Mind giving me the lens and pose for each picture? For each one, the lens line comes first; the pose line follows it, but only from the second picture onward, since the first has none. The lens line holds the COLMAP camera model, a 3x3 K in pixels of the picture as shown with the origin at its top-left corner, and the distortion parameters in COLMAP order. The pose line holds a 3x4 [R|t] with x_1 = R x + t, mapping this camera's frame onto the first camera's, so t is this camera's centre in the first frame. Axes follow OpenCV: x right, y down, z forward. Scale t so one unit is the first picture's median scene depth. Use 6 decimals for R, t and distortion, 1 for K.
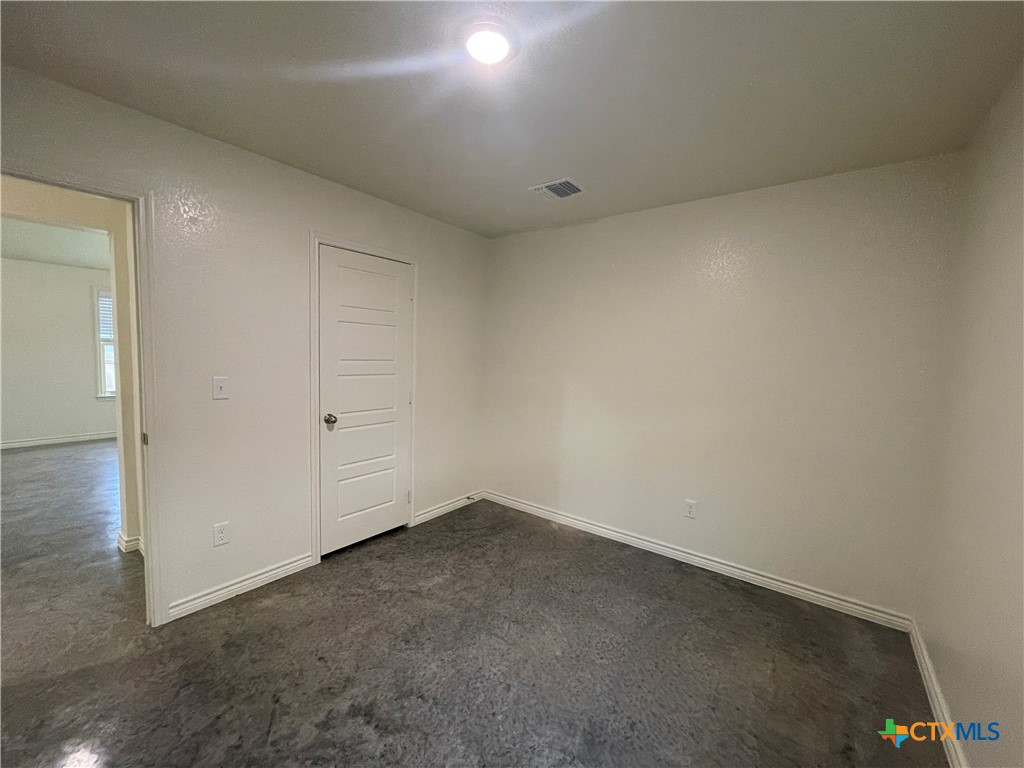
lens RADIAL K [[413.7, 0, 512.0], [0, 413.7, 384.0], [0, 0, 1]] dist [-0.001482, 0.000083]
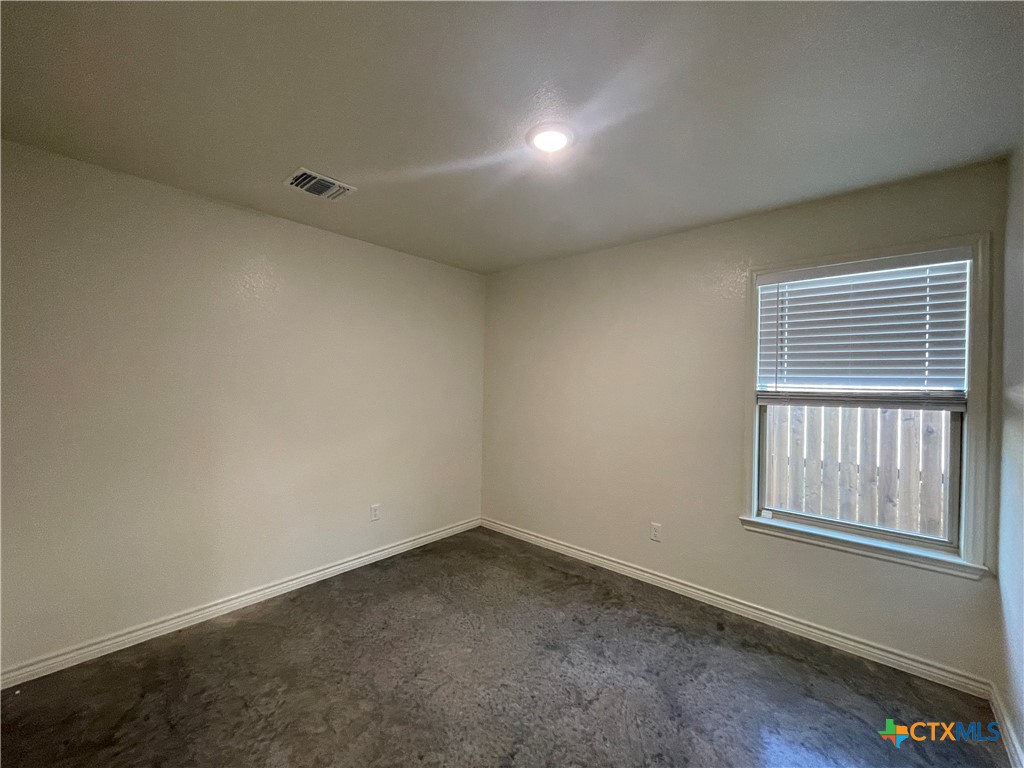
lens RADIAL K [[413.7, 0, 512.0], [0, 413.7, 384.0], [0, 0, 1]] dist [-0.001482, 0.000083]
pose [[0.067051, -0.033072, 0.997201, -0.755942], [0.060037, 0.997773, 0.029054, -0.068914], [-0.995942, 0.057921, 0.068887, 0.601531]]
